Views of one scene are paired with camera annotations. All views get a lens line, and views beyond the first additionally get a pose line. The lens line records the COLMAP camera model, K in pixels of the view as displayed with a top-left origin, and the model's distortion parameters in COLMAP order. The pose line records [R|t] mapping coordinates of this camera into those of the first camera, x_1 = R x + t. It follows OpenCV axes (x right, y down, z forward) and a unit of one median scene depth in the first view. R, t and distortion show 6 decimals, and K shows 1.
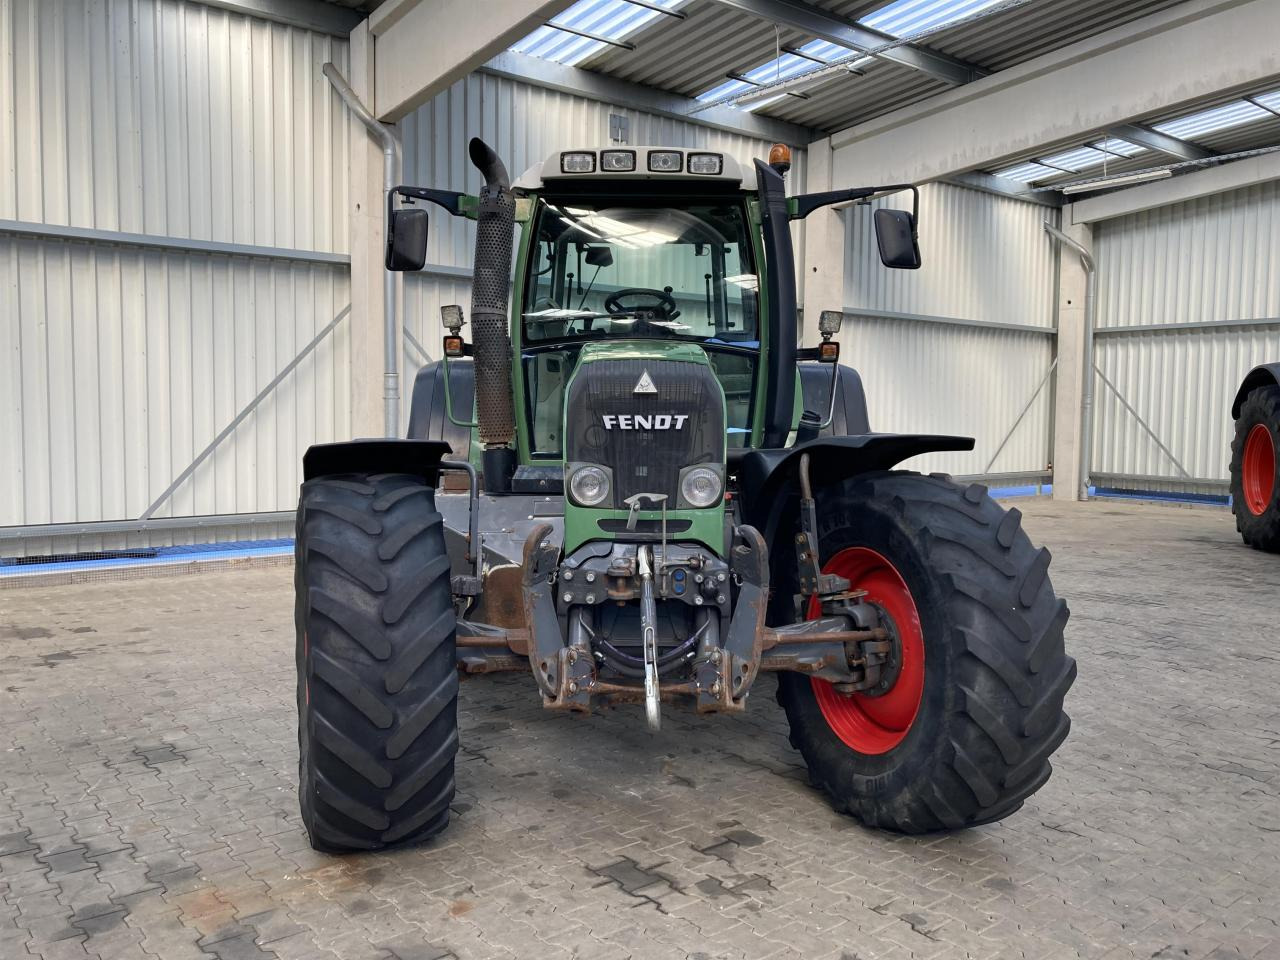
lens RADIAL K [[1050.6, 0, 640.0], [0, 1050.6, 480.0], [0, 0, 1]] dist [0.008564, -0.010868]
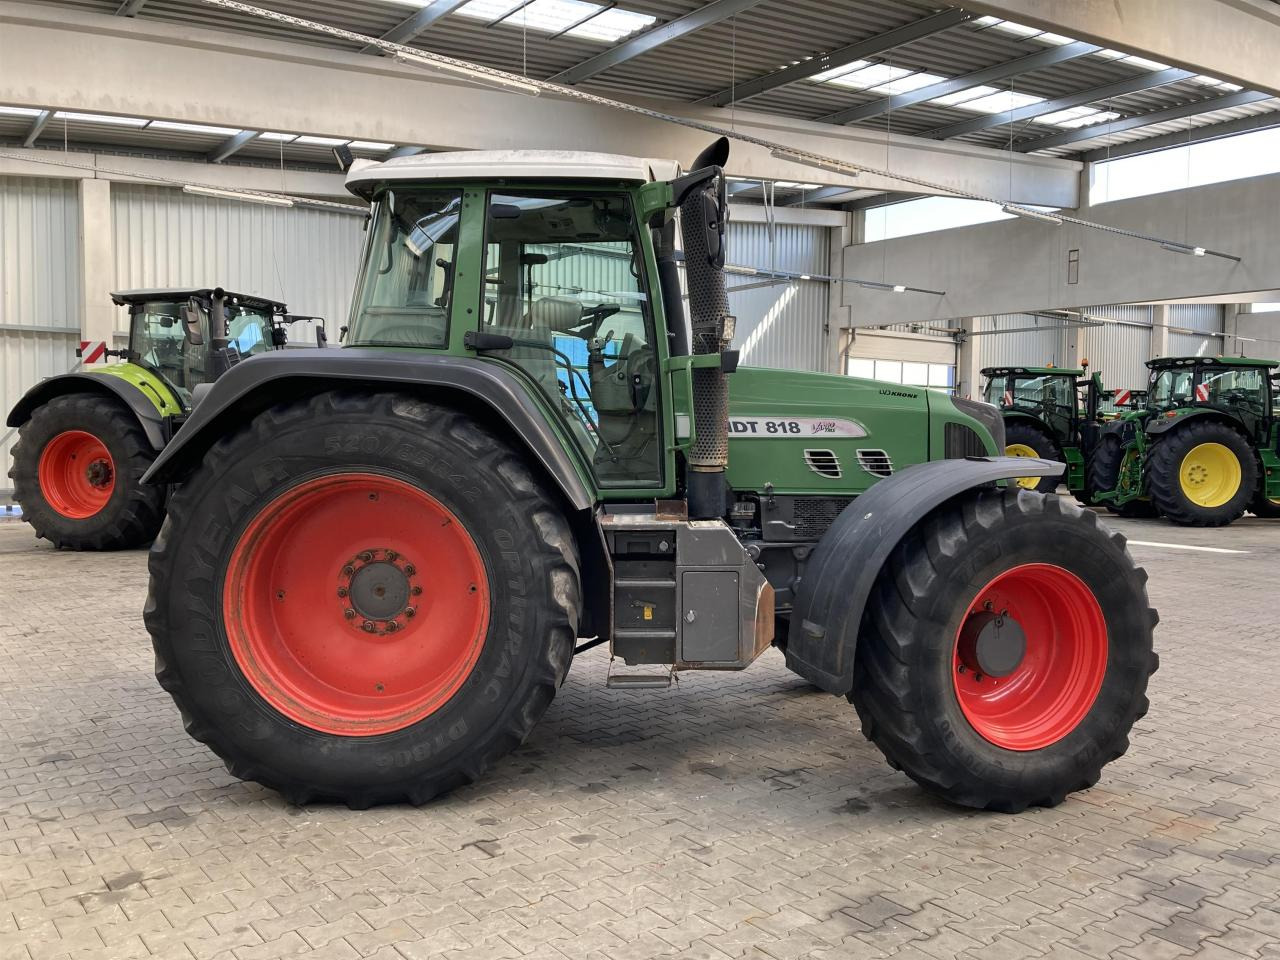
lens RADIAL K [[1050.6, 0, 640.0], [0, 1050.6, 480.0], [0, 0, 1]] dist [0.008564, -0.010868]
pose [[0.007132, -0.060991, 0.998113, -1.182927], [0.058775, 0.996438, 0.060469, -0.090020], [-0.998246, 0.058233, 0.010691, 1.155777]]
